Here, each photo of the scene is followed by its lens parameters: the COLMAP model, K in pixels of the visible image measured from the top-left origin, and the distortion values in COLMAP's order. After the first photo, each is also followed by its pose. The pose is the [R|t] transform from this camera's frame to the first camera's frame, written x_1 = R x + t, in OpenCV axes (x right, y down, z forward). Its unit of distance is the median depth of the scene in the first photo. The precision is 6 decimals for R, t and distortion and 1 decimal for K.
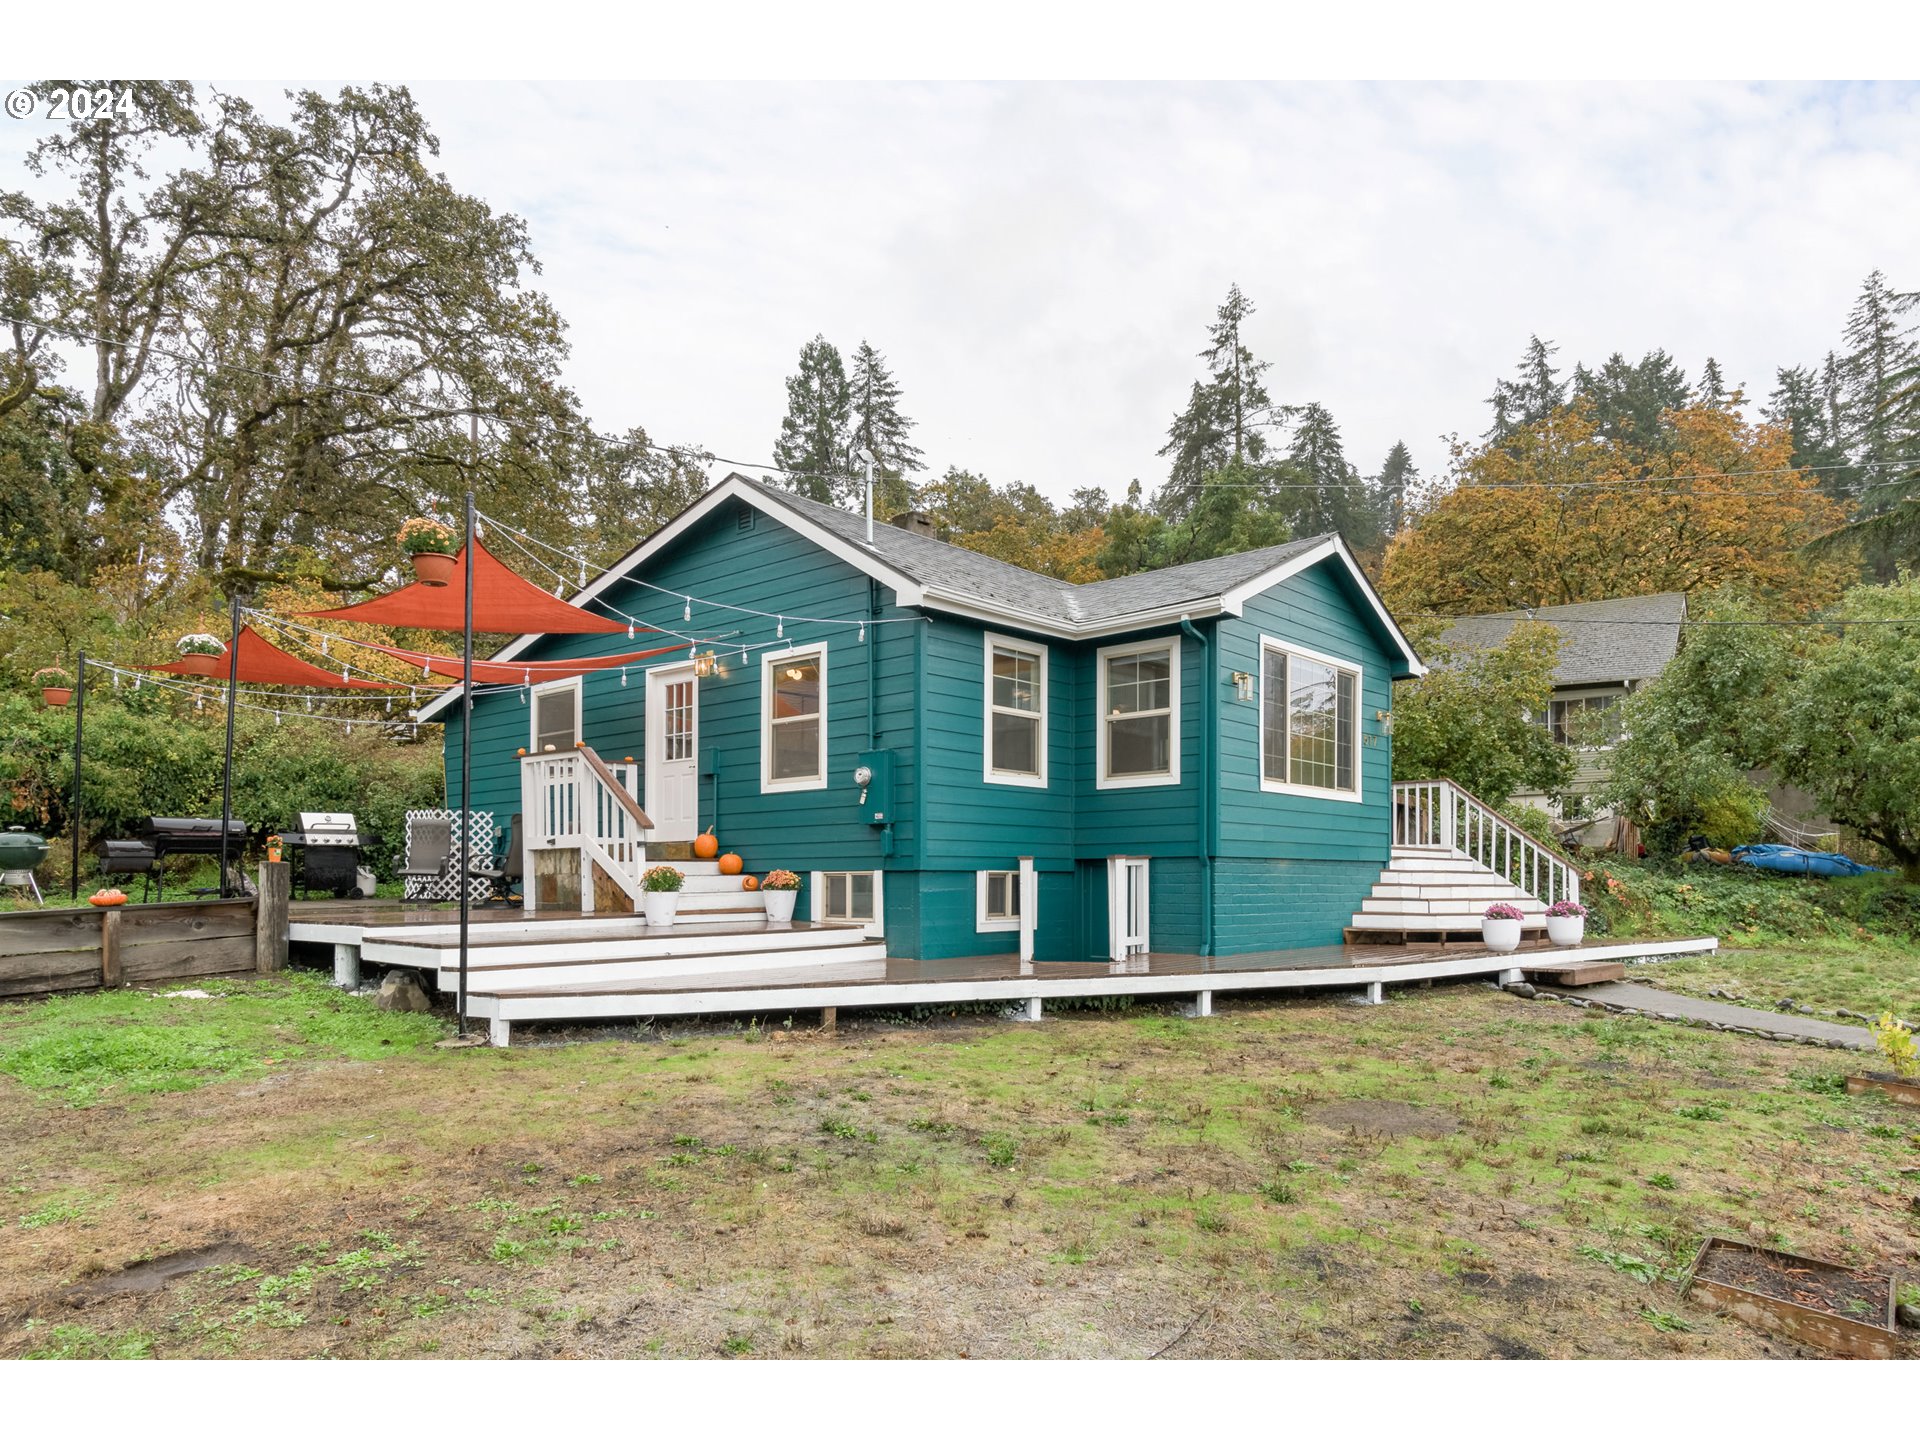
lens RADIAL K [[1144.5, 0, 1001.5], [0, 1144.5, 801.4], [0, 0, 1]] dist [-0.005628, 0.003518]
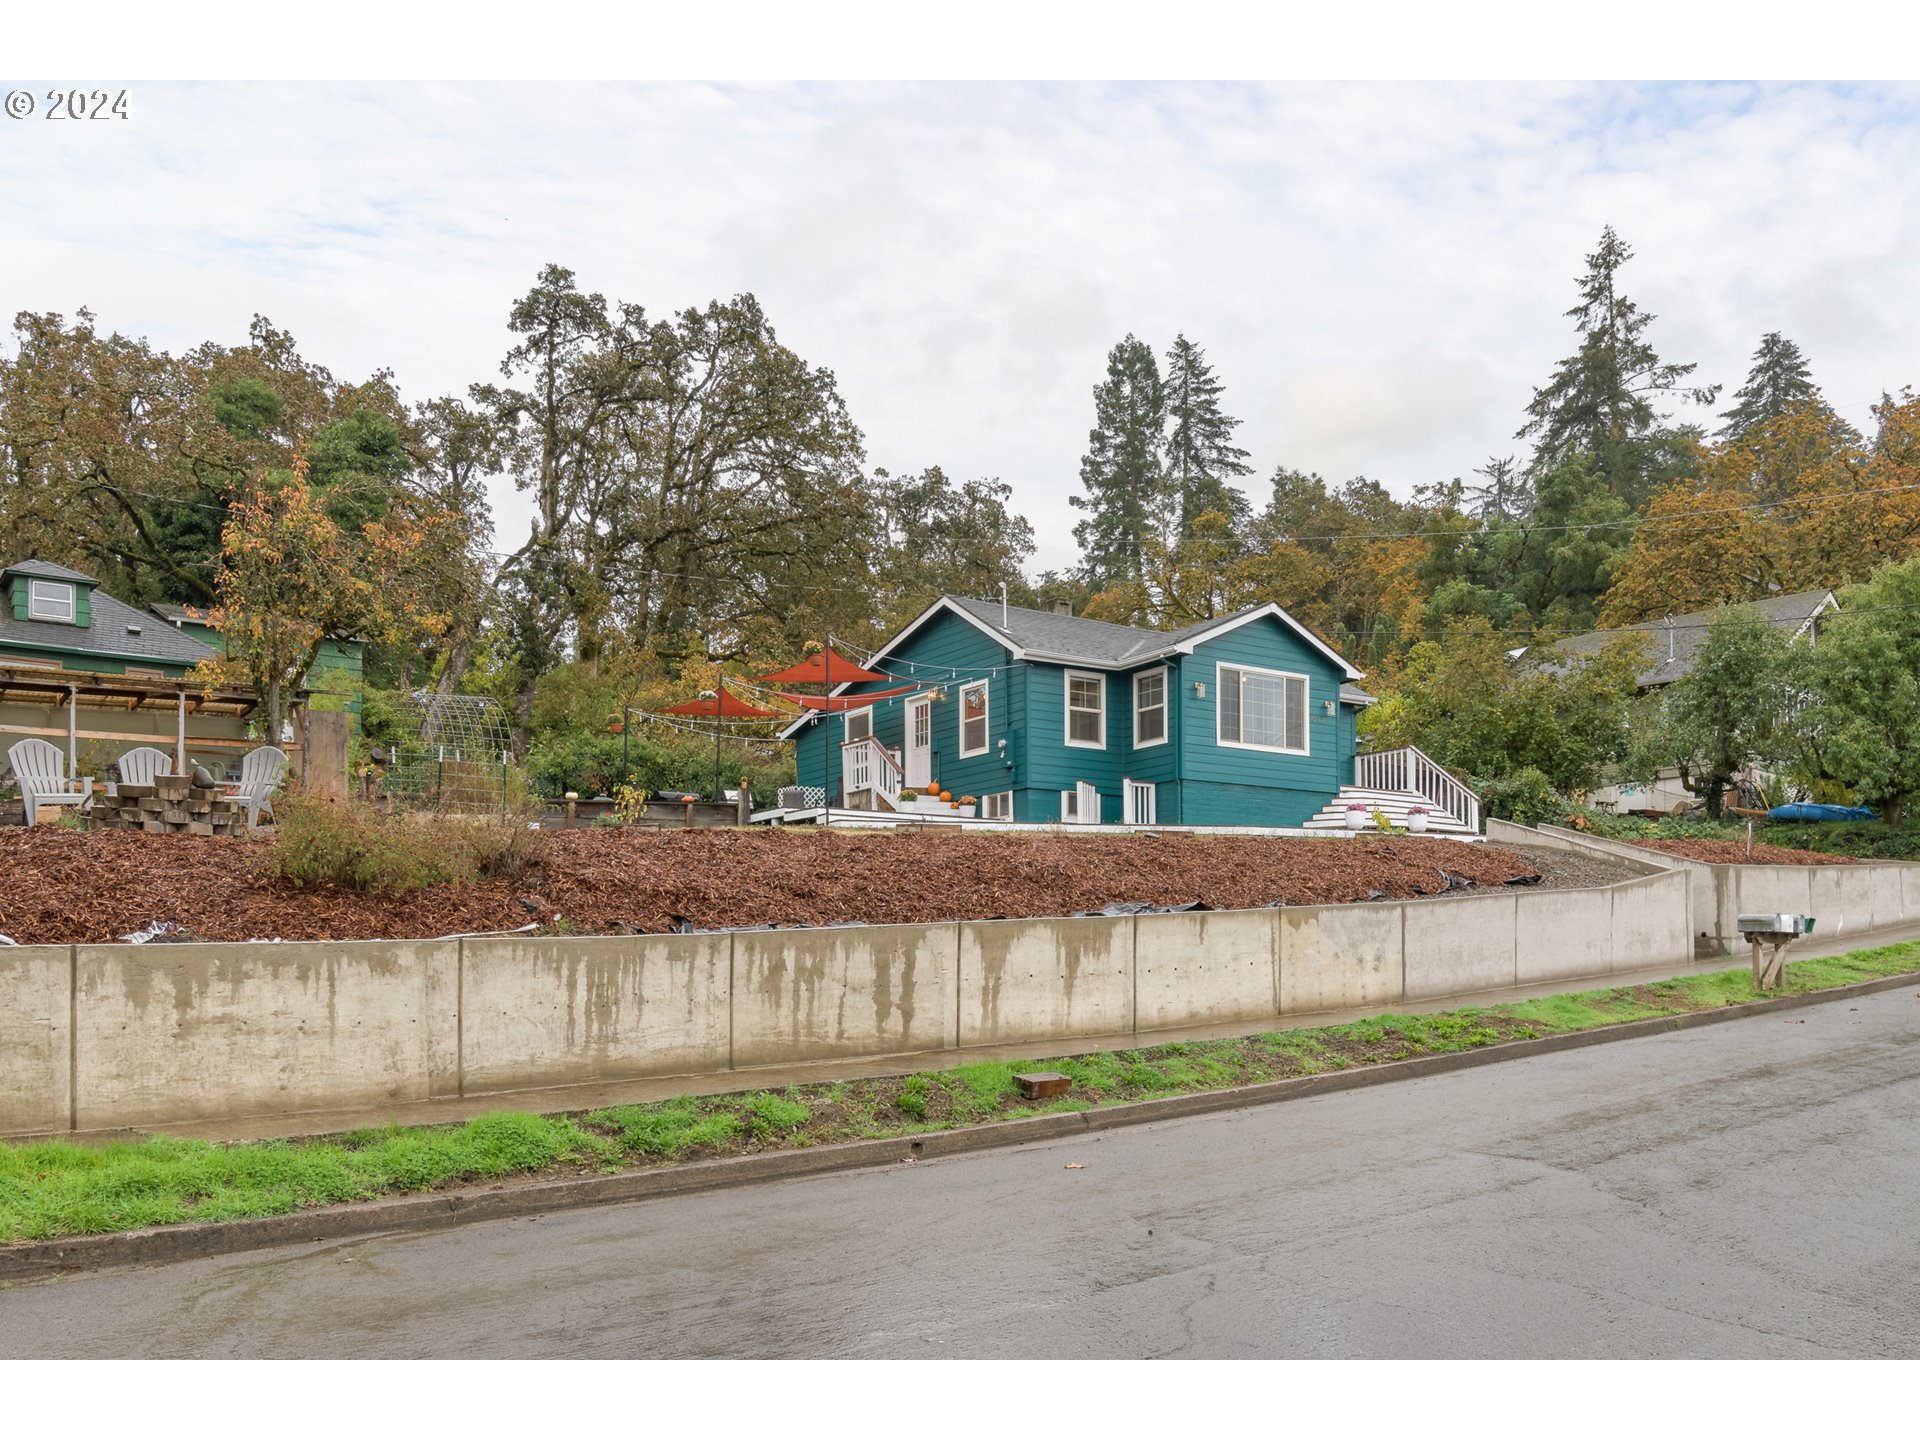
lens RADIAL K [[1311.0, 0, 953.8], [0, 1311.0, 728.8], [0, 0, 1]] dist [-0.006032, -0.001686]
pose [[0.955654, -0.044042, -0.291180, 0.378594], [0.015369, 0.994865, -0.100036, 0.145706], [0.294091, 0.091124, 0.951424, -0.983172]]
